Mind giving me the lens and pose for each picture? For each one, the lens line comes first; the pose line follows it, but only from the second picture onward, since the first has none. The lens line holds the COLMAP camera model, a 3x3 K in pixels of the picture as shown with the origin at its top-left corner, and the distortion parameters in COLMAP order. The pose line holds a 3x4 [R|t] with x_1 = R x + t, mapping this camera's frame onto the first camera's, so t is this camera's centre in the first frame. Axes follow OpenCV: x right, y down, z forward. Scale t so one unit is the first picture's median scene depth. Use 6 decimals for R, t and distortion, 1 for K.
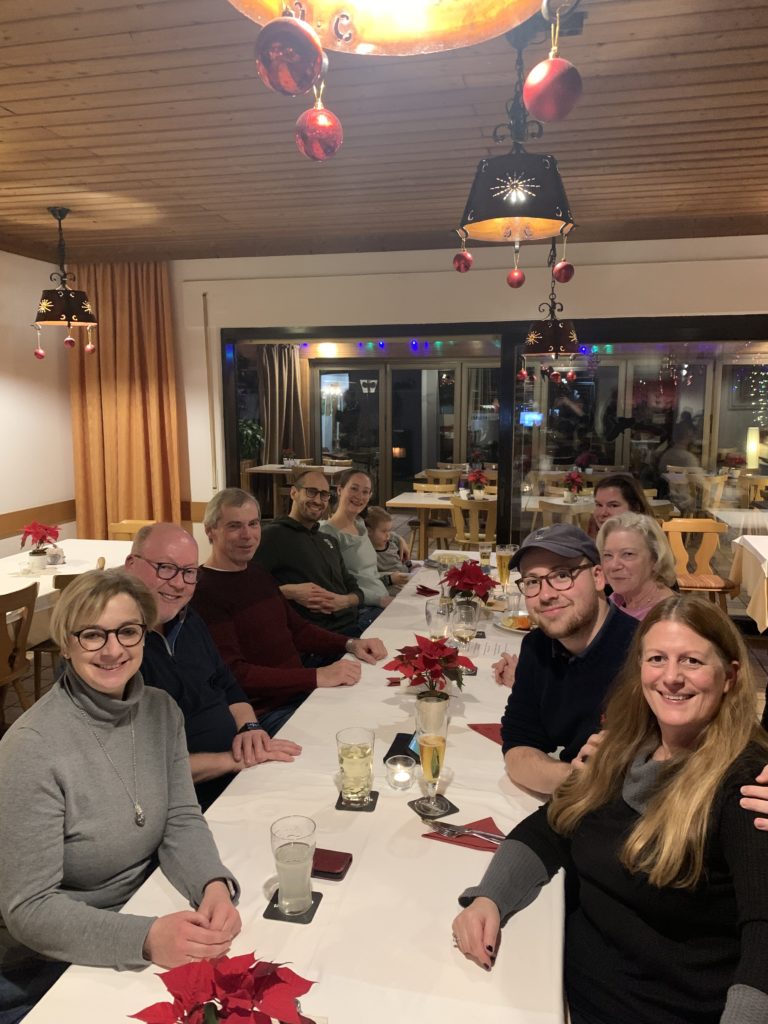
lens RADIAL K [[798.9, 0, 382.4], [0, 798.9, 514.5], [0, 0, 1]] dist [0.014158, 0.002941]
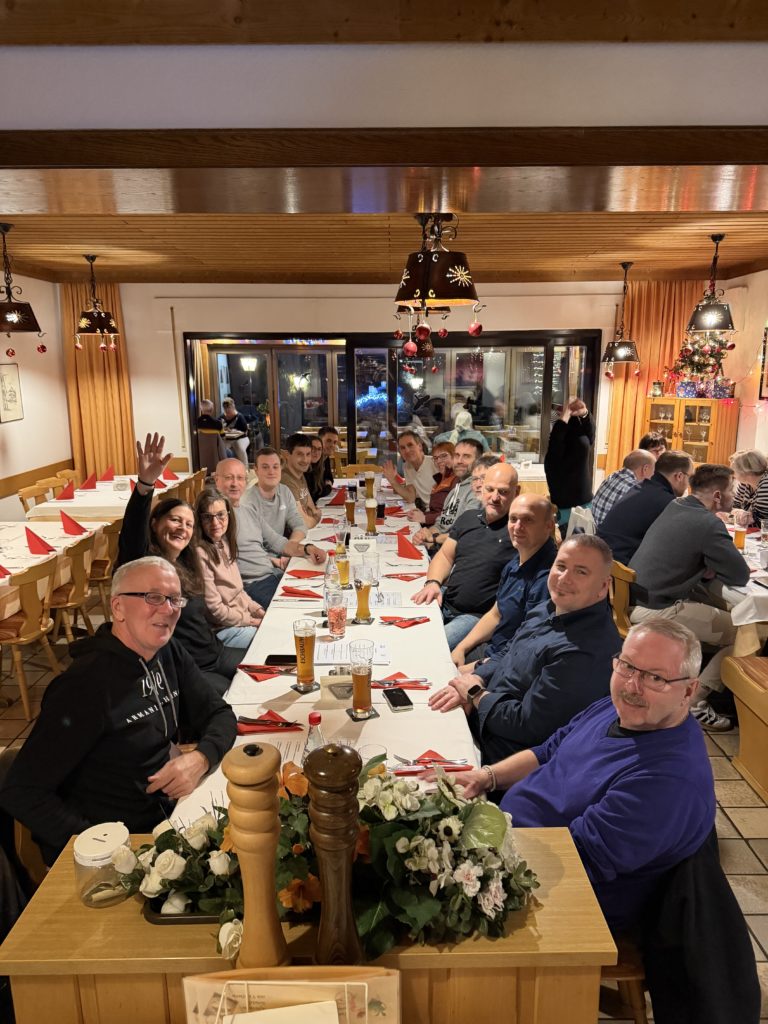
lens RADIAL K [[731.4, 0, 386.6], [0, 731.4, 515.7], [0, 0, 1]] dist [-0.009808, -0.008472]
pose [[0.975438, -0.038458, 0.216889, -0.175161], [0.026290, 0.997928, 0.058716, 0.027262], [-0.218698, -0.051572, 0.974429, -0.418771]]
